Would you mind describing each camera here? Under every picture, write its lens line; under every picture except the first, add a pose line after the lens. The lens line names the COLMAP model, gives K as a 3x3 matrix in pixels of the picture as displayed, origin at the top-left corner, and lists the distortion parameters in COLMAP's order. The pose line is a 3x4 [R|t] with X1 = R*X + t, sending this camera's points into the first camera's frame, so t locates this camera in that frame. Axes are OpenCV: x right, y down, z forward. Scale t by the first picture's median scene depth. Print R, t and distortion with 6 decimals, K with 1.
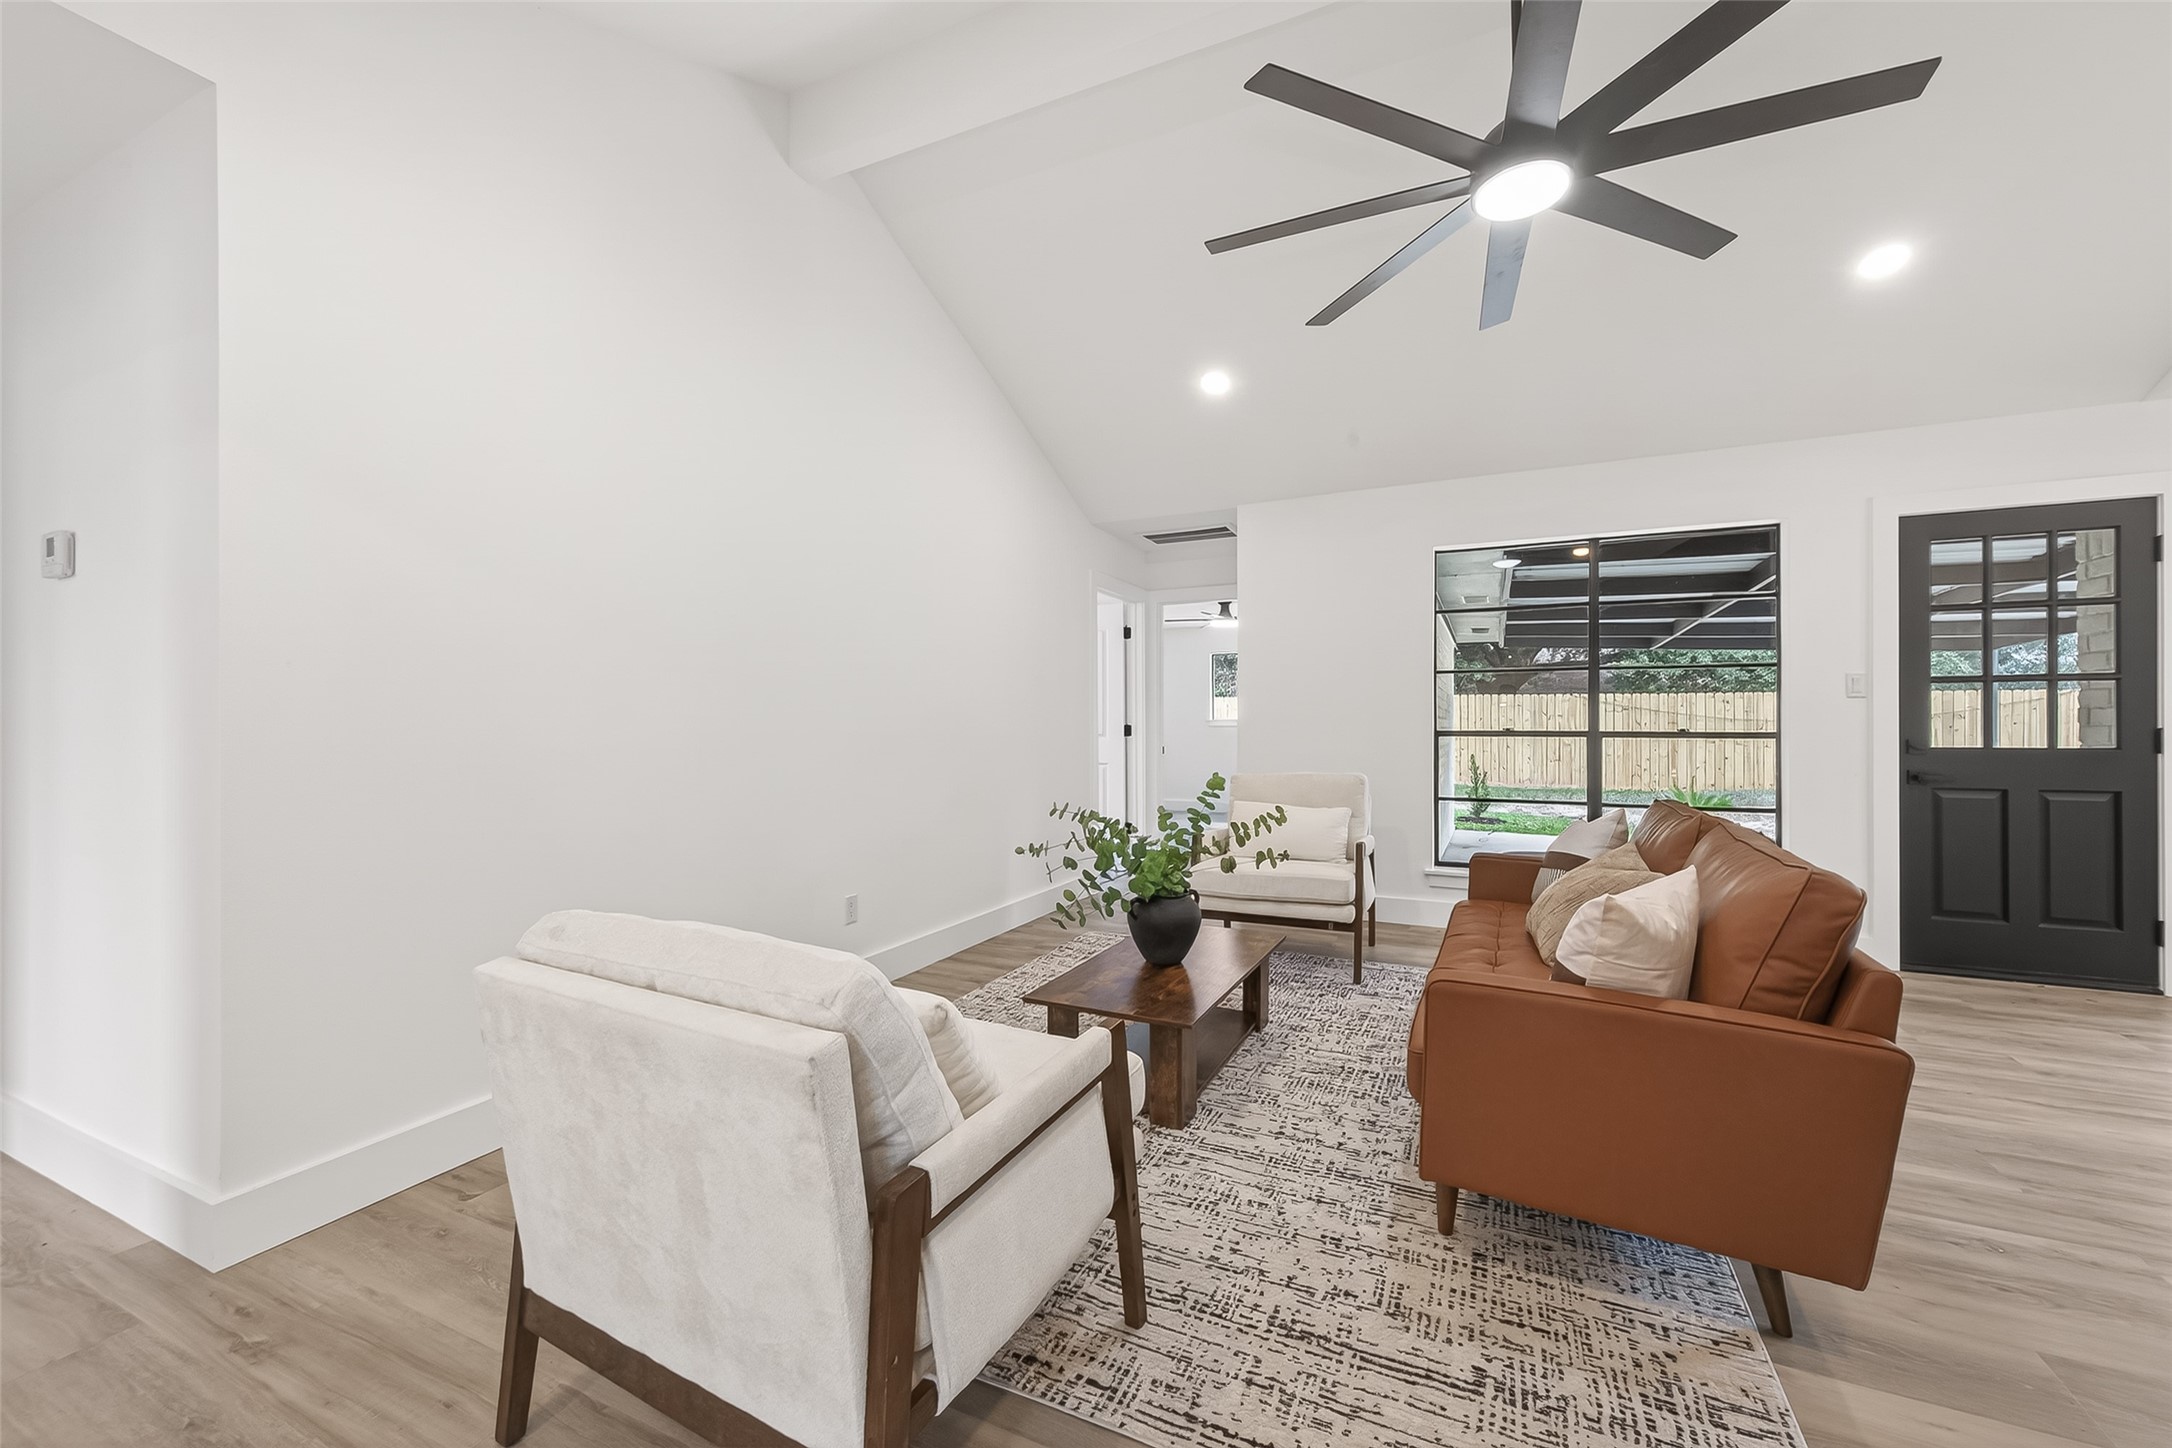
lens RADIAL K [[854.8, 0, 1103.7], [0, 854.8, 721.4], [0, 0, 1]] dist [0.001815, -0.000206]
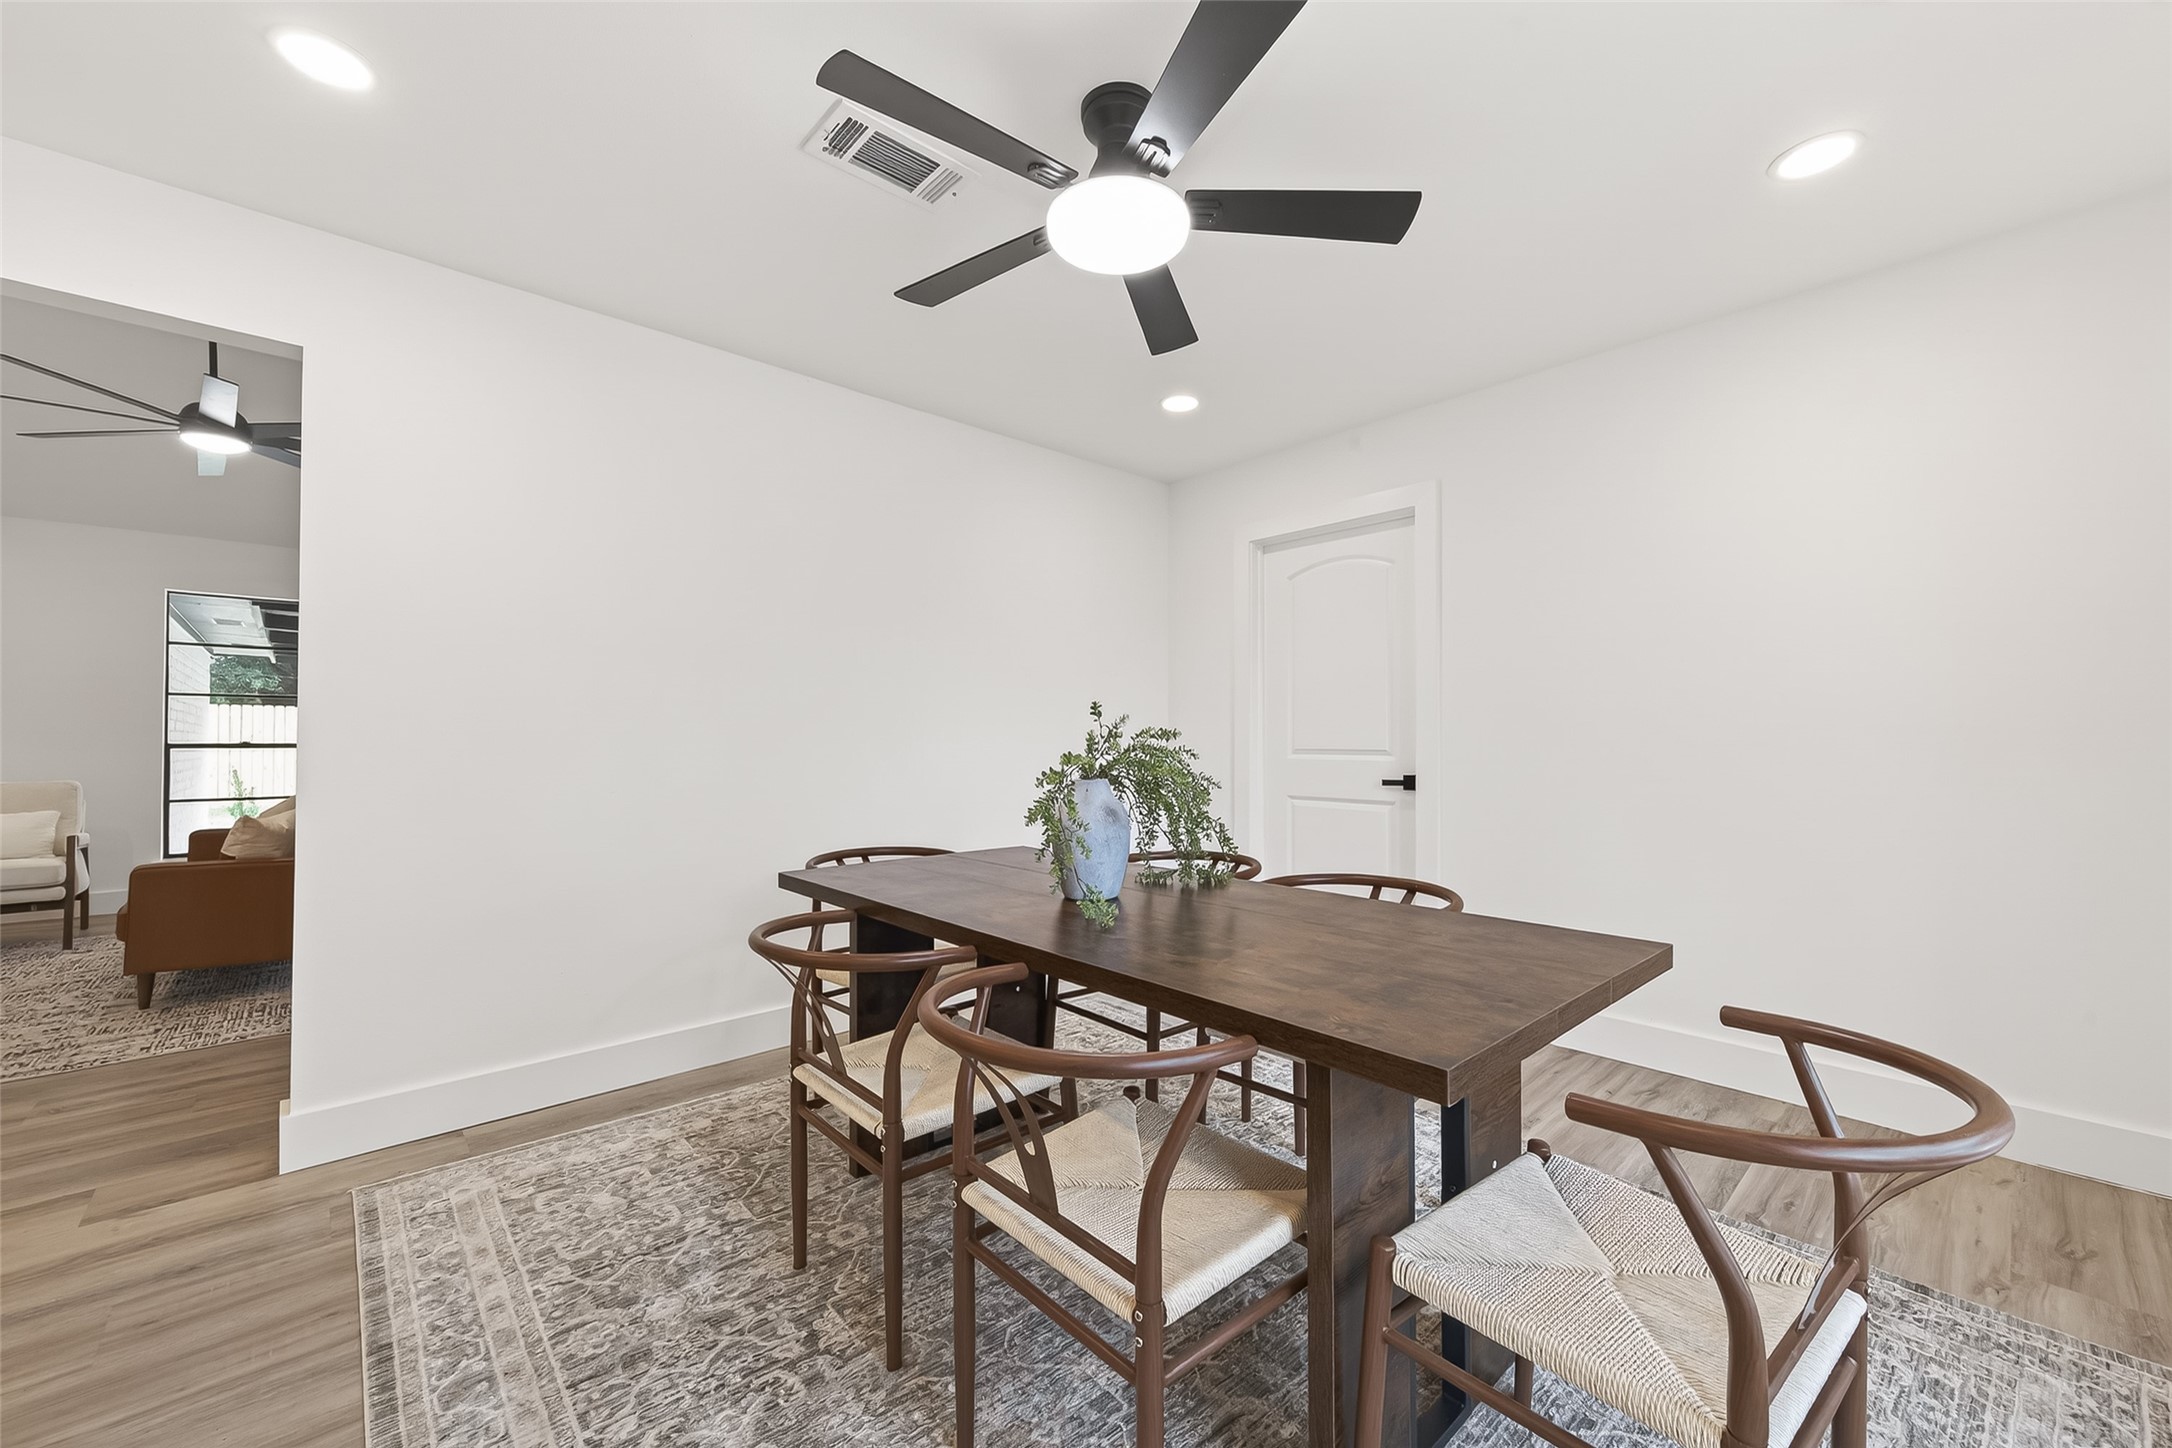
lens RADIAL K [[854.8, 0, 1102.9], [0, 854.8, 726.2], [0, 0, 1]] dist [0.001815, -0.000206]
pose [[0.381433, 0.009625, 0.924346, -0.254196], [-0.004021, 0.999954, -0.008753, -0.009759], [-0.924388, -0.000378, 0.381454, -0.775361]]
